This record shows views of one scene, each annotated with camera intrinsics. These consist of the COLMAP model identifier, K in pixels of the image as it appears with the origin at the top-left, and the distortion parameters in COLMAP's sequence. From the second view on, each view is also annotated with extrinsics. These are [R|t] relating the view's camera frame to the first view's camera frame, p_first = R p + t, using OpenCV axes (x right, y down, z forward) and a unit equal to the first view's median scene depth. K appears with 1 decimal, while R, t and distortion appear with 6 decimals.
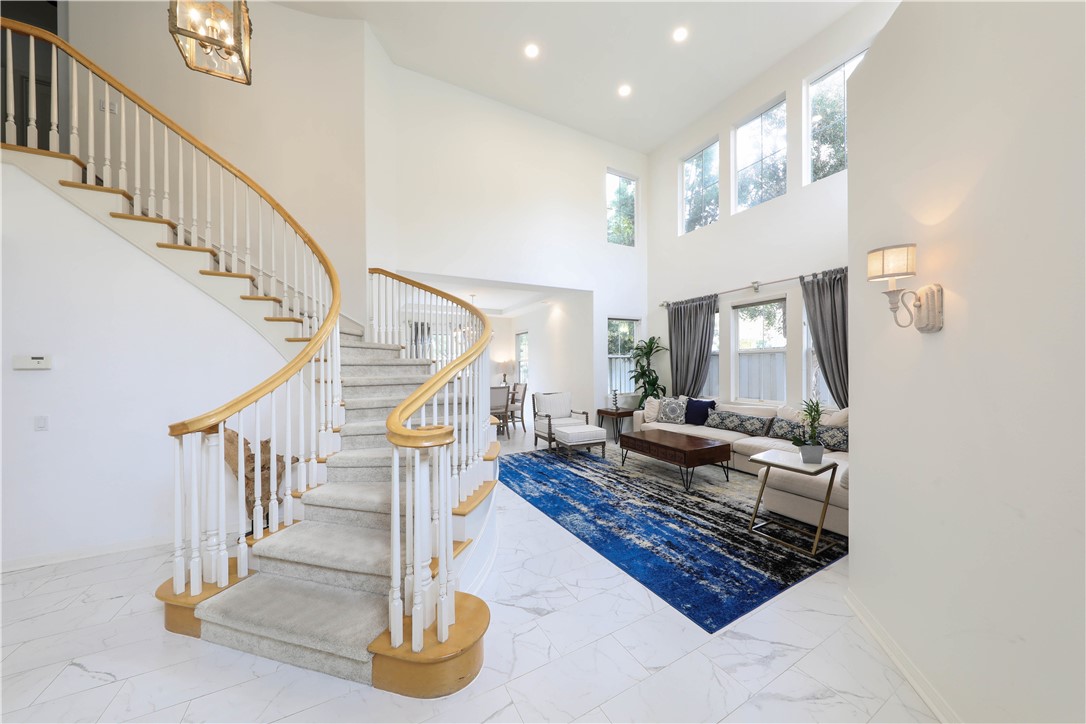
lens RADIAL K [[357.3, 0, 553.7], [0, 357.3, 376.2], [0, 0, 1]] dist [0.003074, -0.000972]
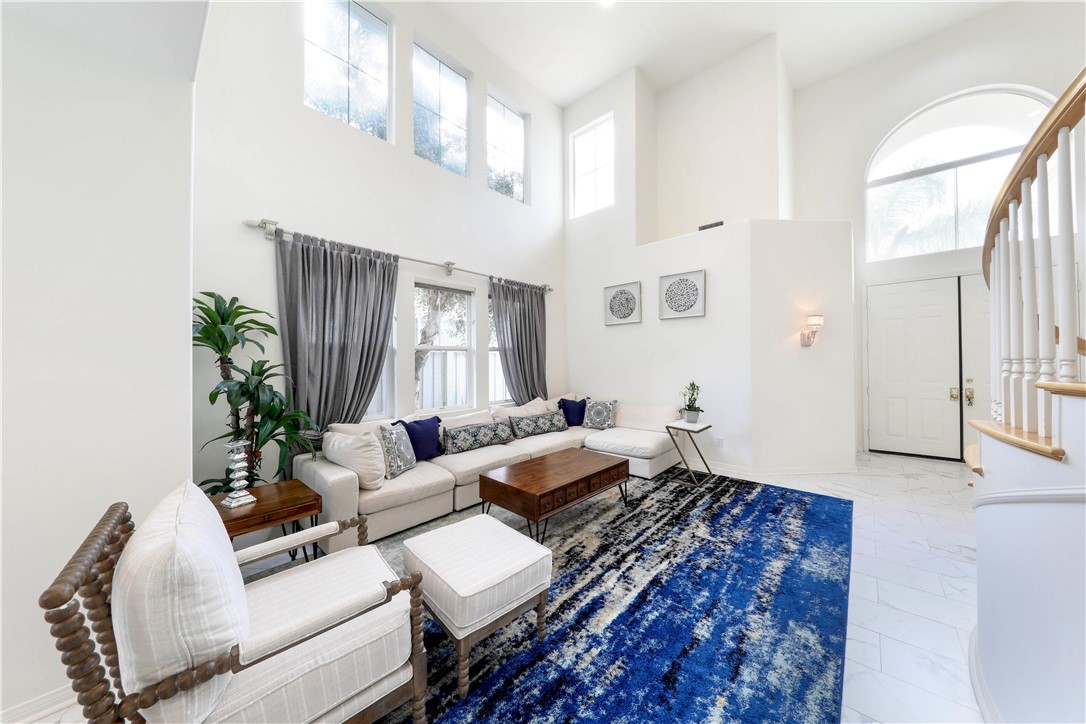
lens RADIAL K [[357.3, 0, 548.2], [0, 357.3, 363.0], [0, 0, 1]] dist [0.003074, -0.000972]
pose [[-0.326936, 0.015296, 0.944923, -0.247876], [0.047625, 0.998865, 0.000308, -0.020838], [-0.943846, 0.045103, -0.327293, 0.943291]]
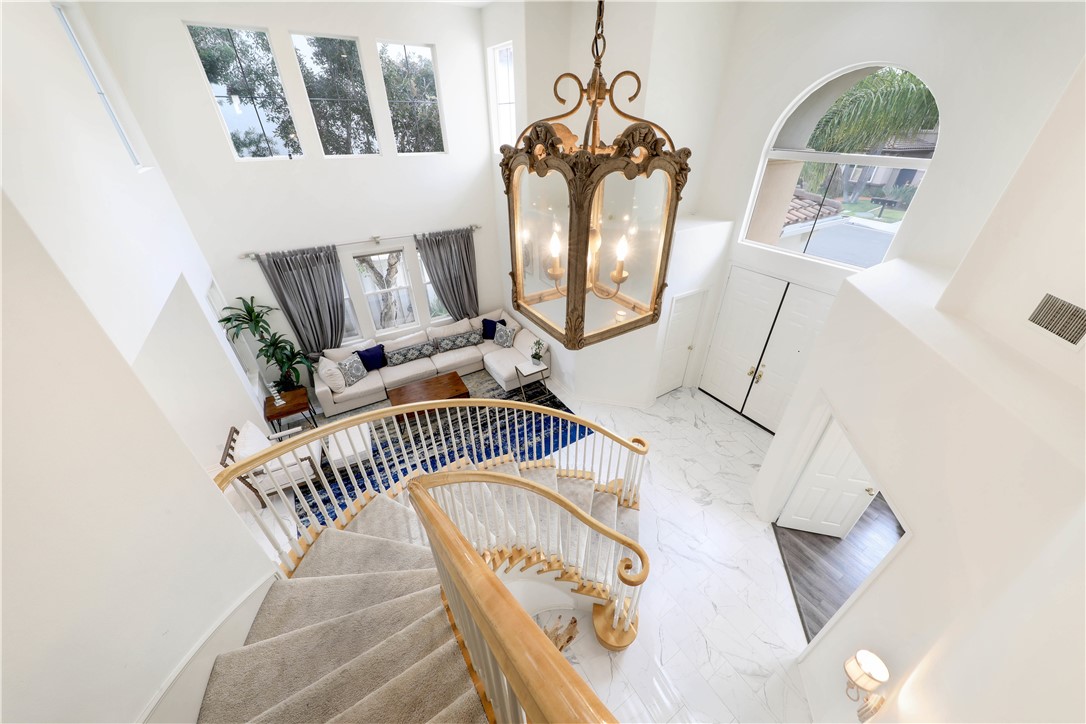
lens RADIAL K [[372.2, 0, 553.8], [0, 372.2, 369.3], [0, 0, 1]] dist [0.001180, -0.000178]
pose [[-0.063703, -0.543571, 0.836942, -0.611702], [0.024233, 0.837556, 0.545814, -0.479357], [-0.997675, 0.055051, -0.040183, 0.449857]]
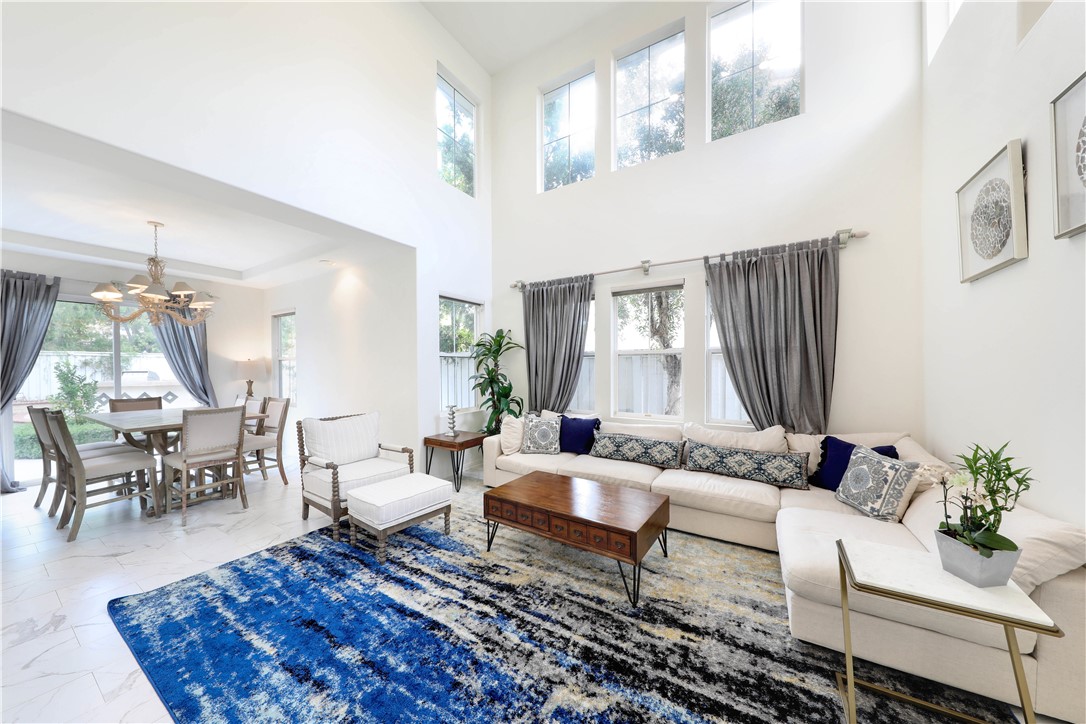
lens RADIAL K [[357.3, 0, 541.6], [0, 357.3, 373.8], [0, 0, 1]] dist [0.003074, -0.000972]
pose [[0.873579, 0.001222, 0.486681, -0.003211], [0.006324, 0.999884, -0.013861, -0.011589], [-0.486641, 0.015186, 0.873470, 0.392034]]
